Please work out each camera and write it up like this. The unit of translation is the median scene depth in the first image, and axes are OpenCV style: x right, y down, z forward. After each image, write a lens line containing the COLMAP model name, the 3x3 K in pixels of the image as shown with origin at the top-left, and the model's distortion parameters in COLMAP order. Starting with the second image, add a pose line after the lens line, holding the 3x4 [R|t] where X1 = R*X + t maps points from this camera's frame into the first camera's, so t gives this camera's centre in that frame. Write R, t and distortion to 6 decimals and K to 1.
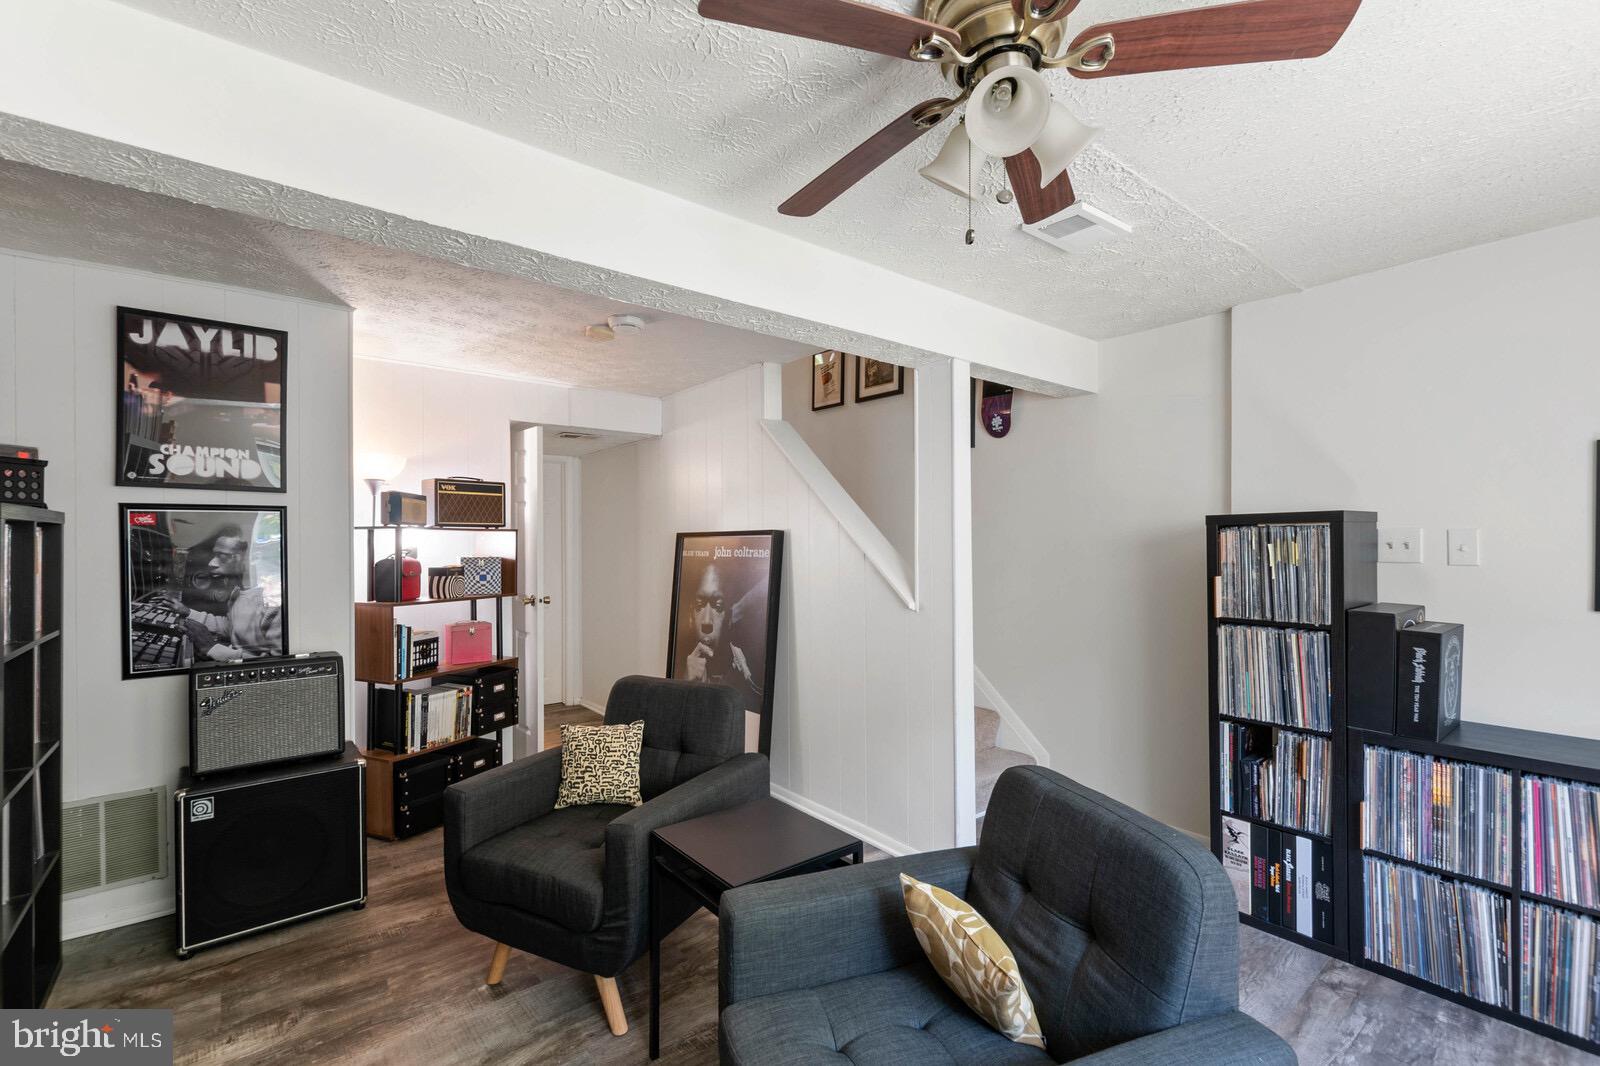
lens RADIAL K [[696.8, 0, 799.7], [0, 696.8, 539.6], [0, 0, 1]] dist [0.003959, -0.003229]
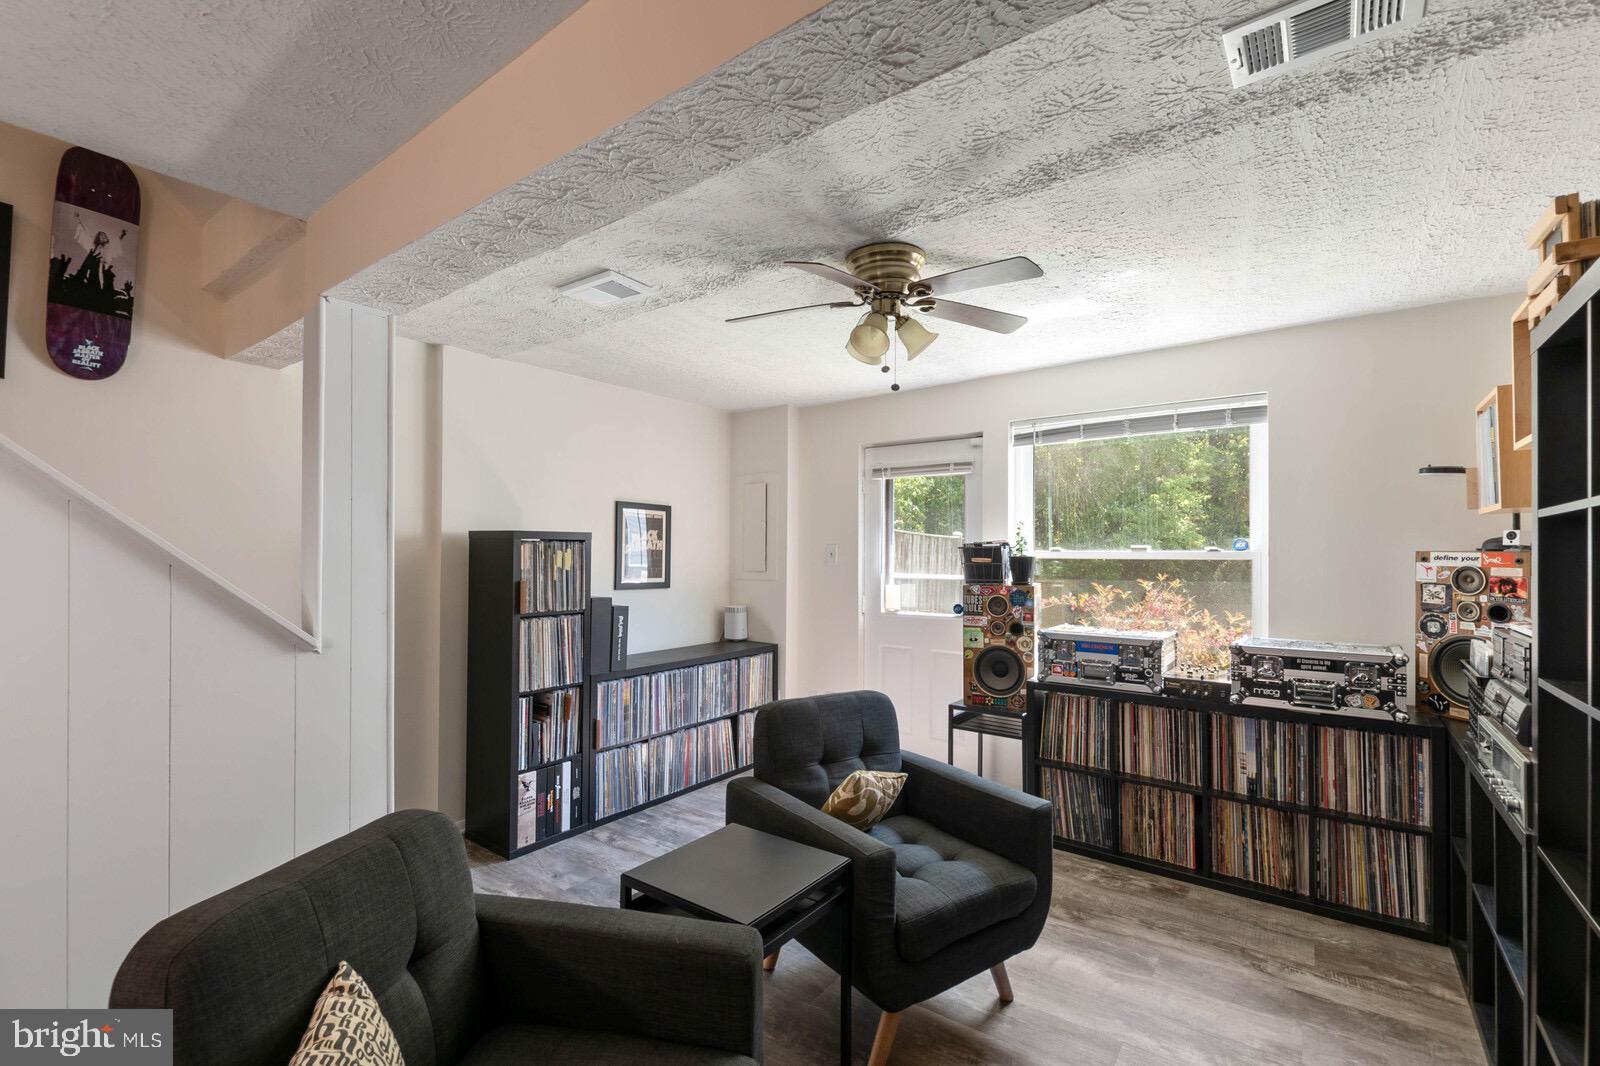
lens RADIAL K [[696.8, 0, 804.2], [0, 696.8, 541.8], [0, 0, 1]] dist [0.003959, -0.003229]
pose [[-0.259753, 0.019868, 0.965471, -0.724071], [-0.009109, 0.999693, -0.023023, 0.007778], [-0.965632, -0.014775, -0.259492, 0.844252]]
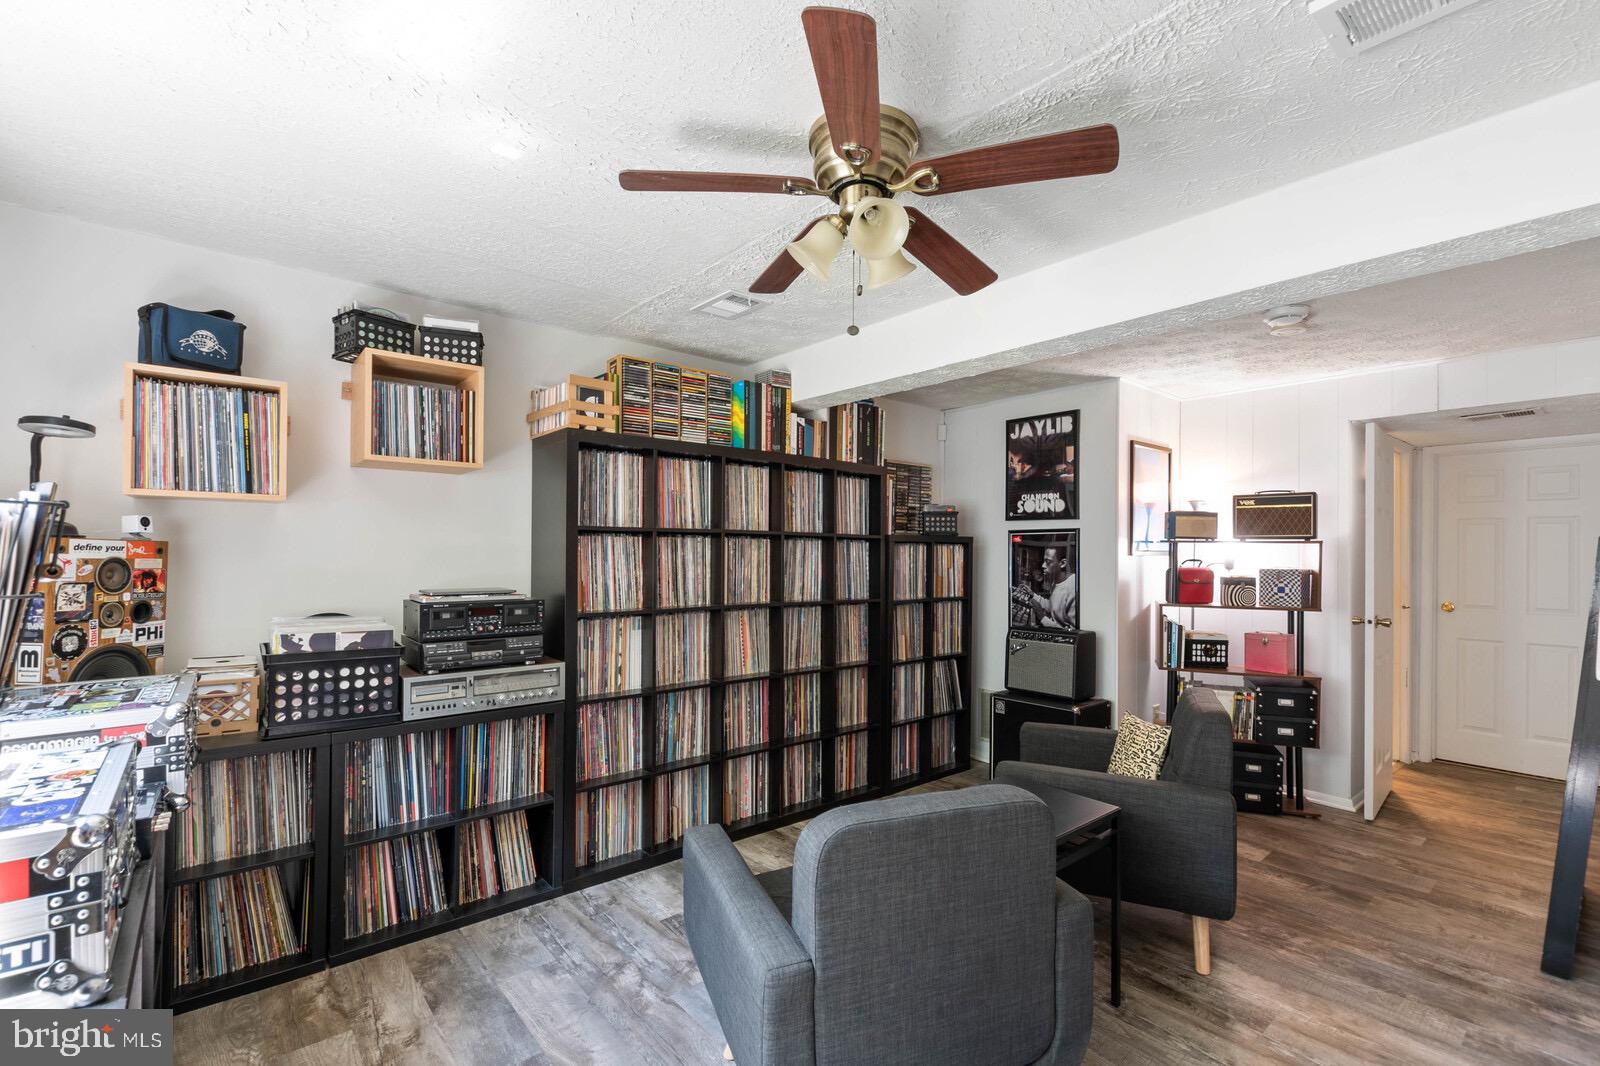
lens RADIAL K [[696.8, 0, 800.1], [0, 696.8, 547.5], [0, 0, 1]] dist [0.003959, -0.003229]
pose [[0.018728, -0.003619, -0.999818, 0.794925], [-0.003155, 0.999988, -0.003679, -0.000329], [0.999820, 0.003223, 0.018717, 0.432995]]
